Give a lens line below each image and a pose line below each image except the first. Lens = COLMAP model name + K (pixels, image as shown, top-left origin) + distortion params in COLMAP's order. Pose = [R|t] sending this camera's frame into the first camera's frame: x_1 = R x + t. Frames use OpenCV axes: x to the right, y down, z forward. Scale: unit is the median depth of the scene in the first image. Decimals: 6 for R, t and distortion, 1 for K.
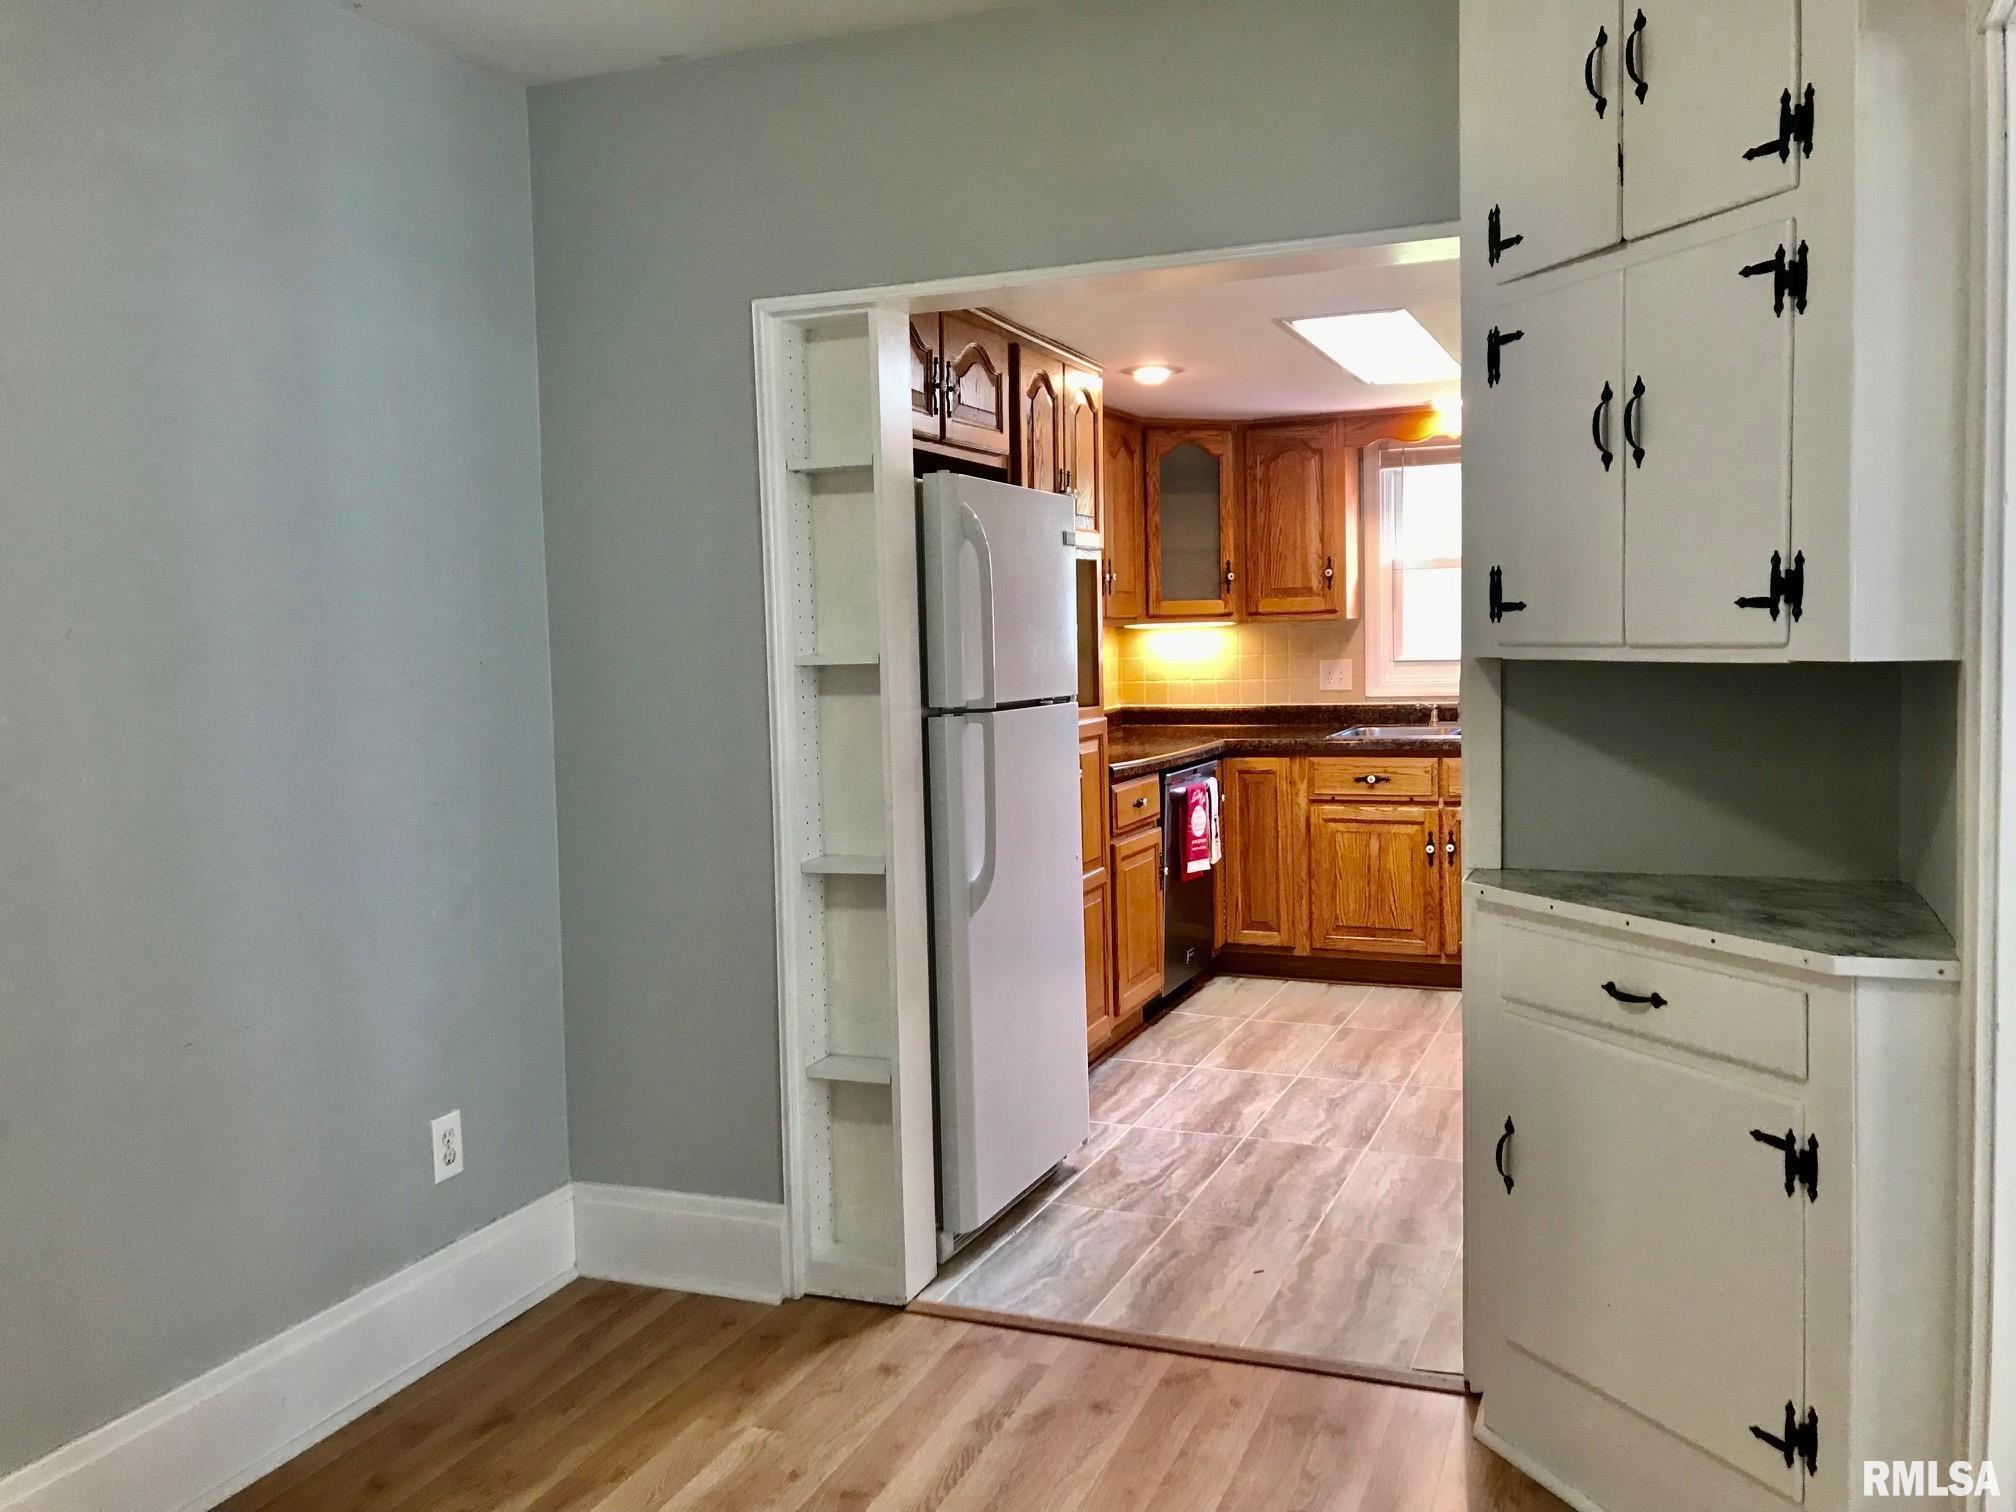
lens RADIAL K [[1657.0, 0, 973.3], [0, 1657.0, 741.0], [0, 0, 1]] dist [0.061129, -0.065444]
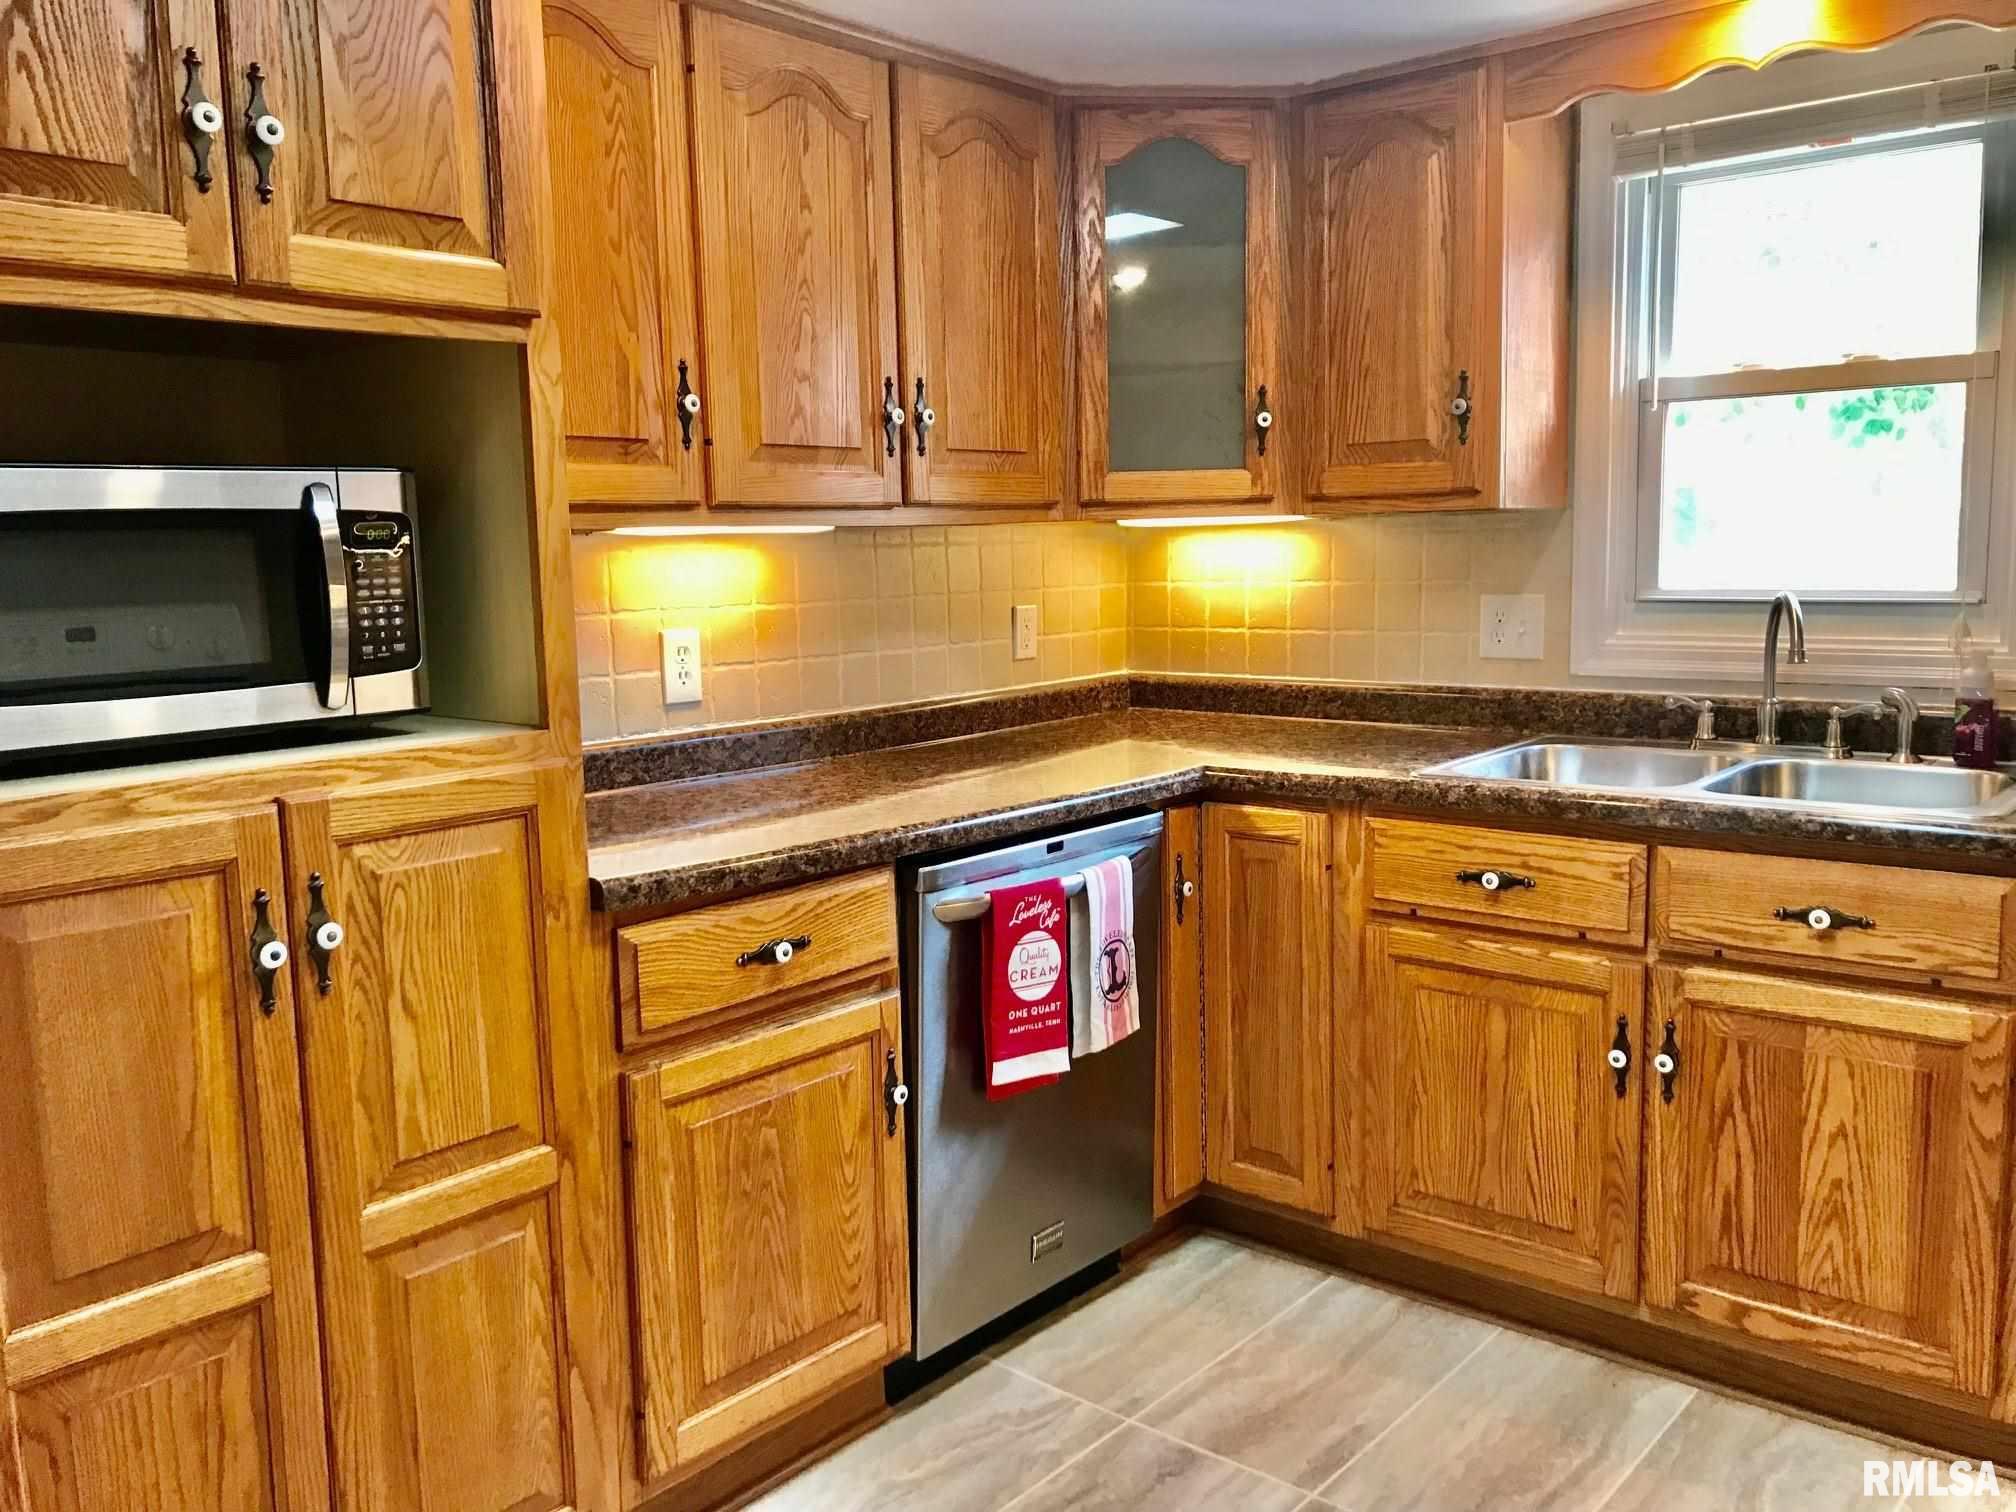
lens RADIAL K [[1657.0, 0, 1006.9], [0, 1657.0, 738.2], [0, 0, 1]] dist [0.061129, -0.065444]
pose [[0.959377, 0.040512, -0.279205, 0.233826], [-0.023695, 0.997710, 0.063348, -0.037757], [0.281132, -0.054159, 0.958140, 0.539677]]
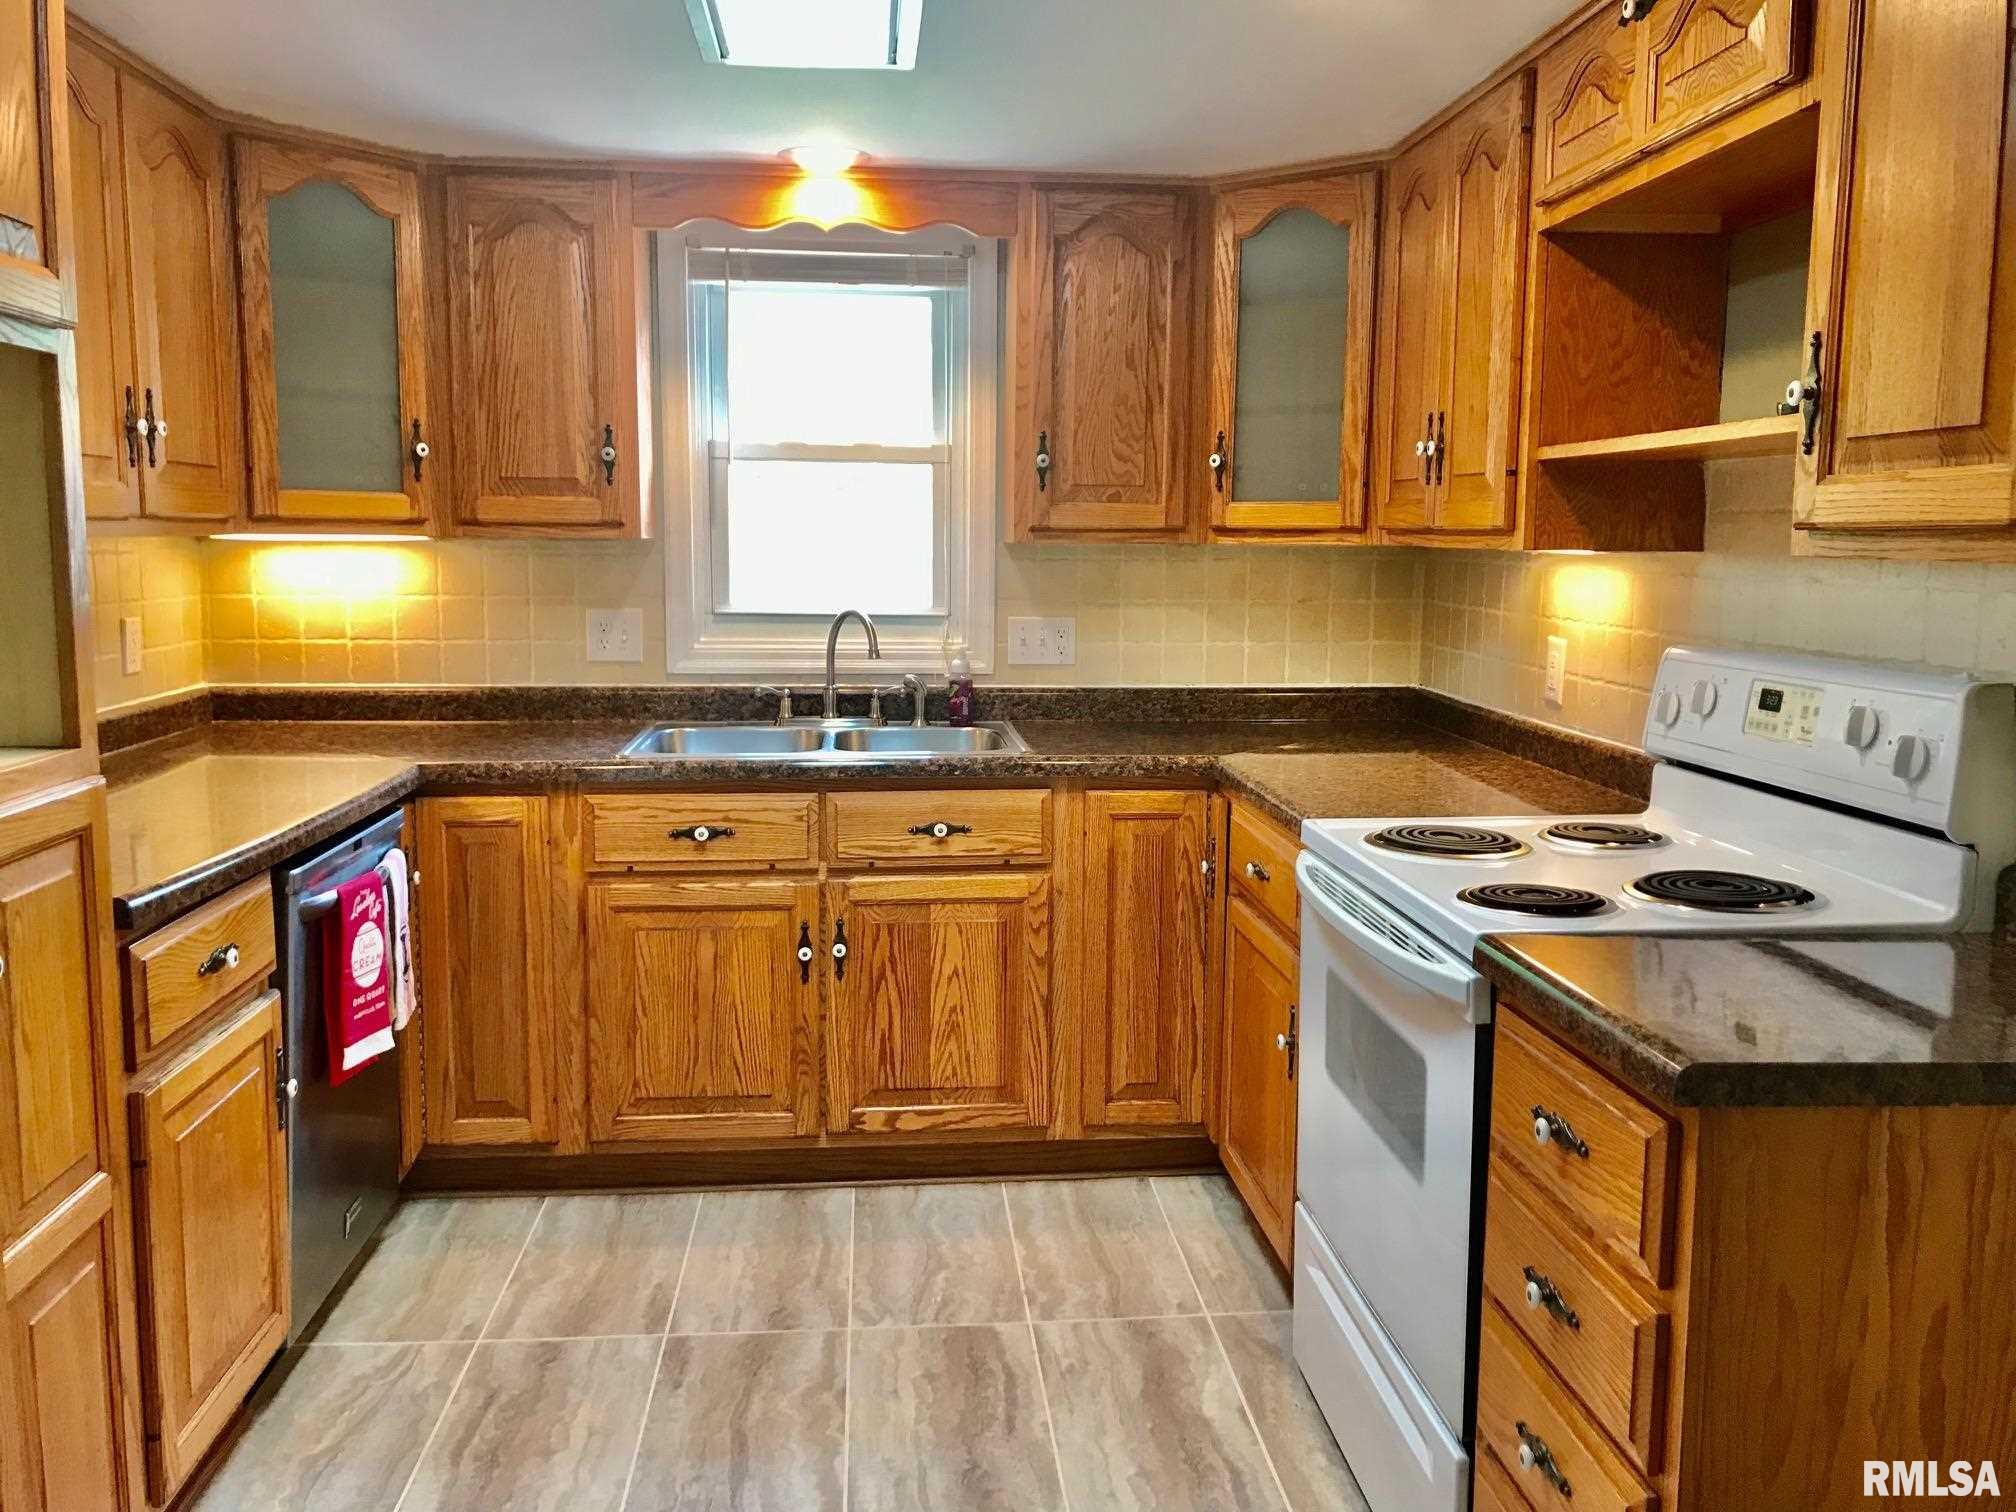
lens RADIAL K [[1657.0, 0, 1008.3], [0, 1657.0, 730.9], [0, 0, 1]] dist [0.061129, -0.065444]
pose [[0.875083, -0.021846, 0.483479, 0.062158], [0.001451, 0.999095, 0.042519, -0.033476], [-0.483970, -0.036506, 0.874323, 0.462528]]
